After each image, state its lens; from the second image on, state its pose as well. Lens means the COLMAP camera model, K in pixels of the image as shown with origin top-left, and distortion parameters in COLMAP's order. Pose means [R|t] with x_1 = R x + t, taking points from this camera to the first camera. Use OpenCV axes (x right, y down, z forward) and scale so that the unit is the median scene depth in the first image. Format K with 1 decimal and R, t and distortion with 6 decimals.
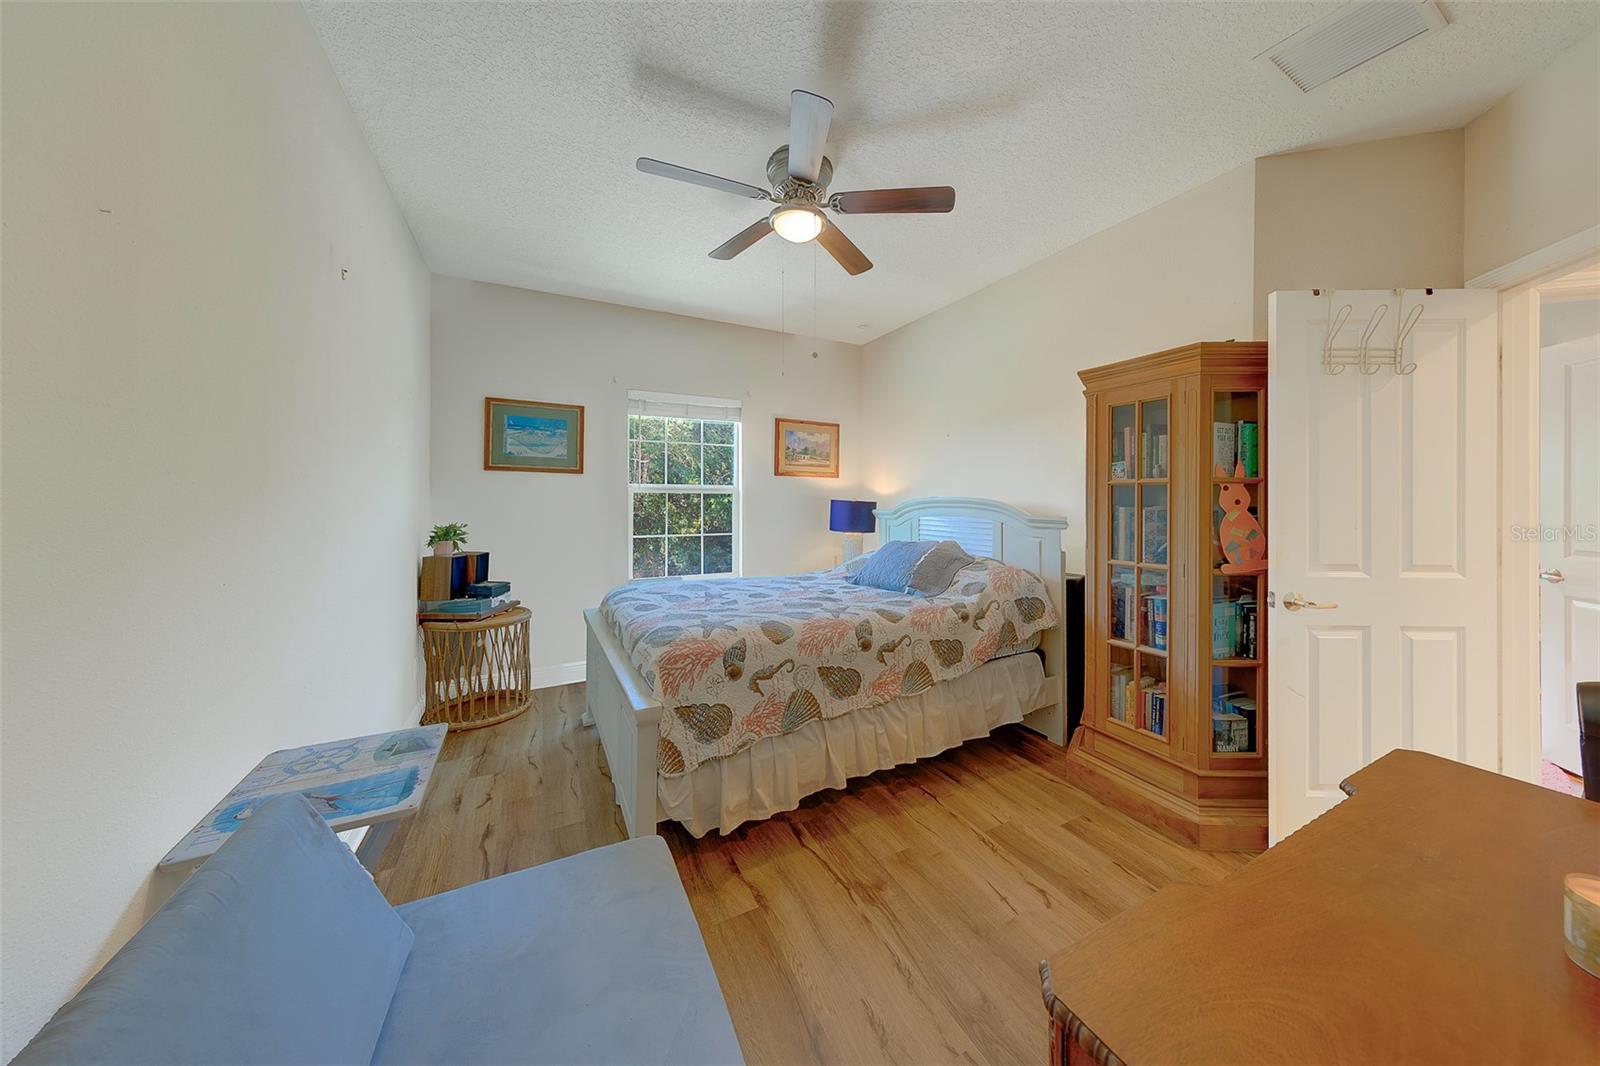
lens RADIAL K [[518.8, 0, 786.6], [0, 518.8, 515.5], [0, 0, 1]] dist [0.008749, -0.001339]
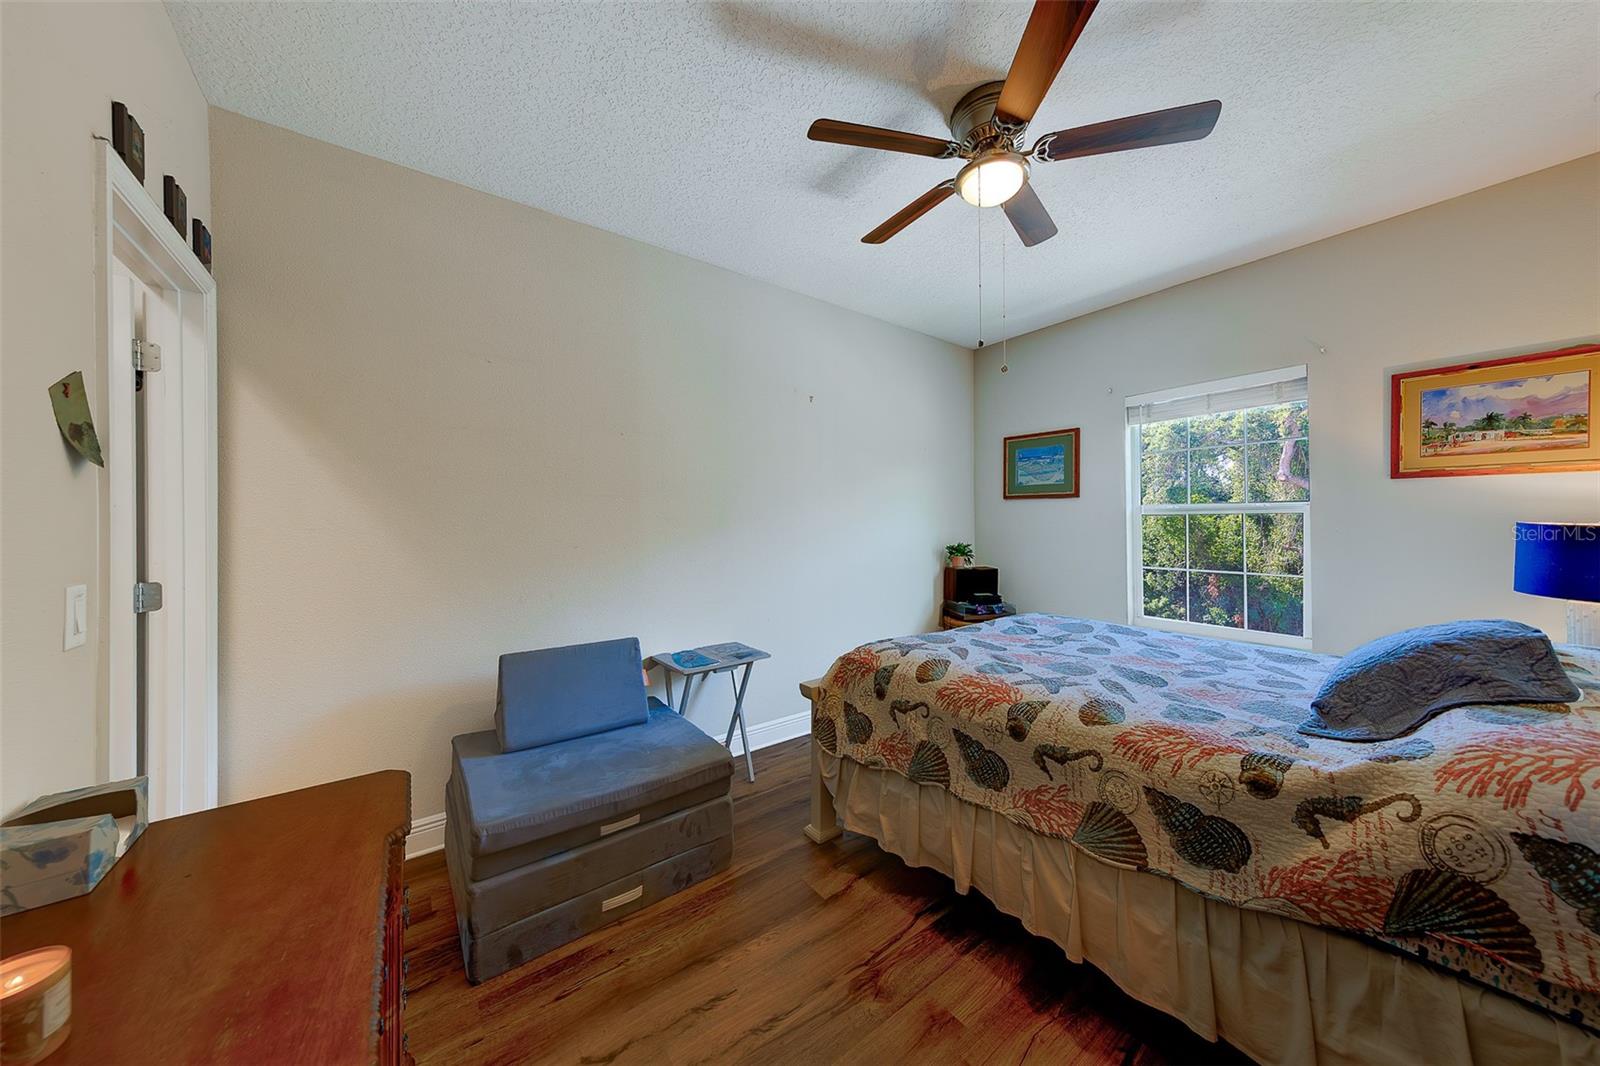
lens RADIAL K [[505.9, 0, 814.4], [0, 505.9, 526.3], [0, 0, 1]] dist [0.010040, -0.001716]
pose [[0.207453, 0.001270, -0.978244, 0.674106], [-0.023092, 0.999727, -0.003599, -0.018386], [0.977972, 0.023336, 0.207426, 0.507863]]
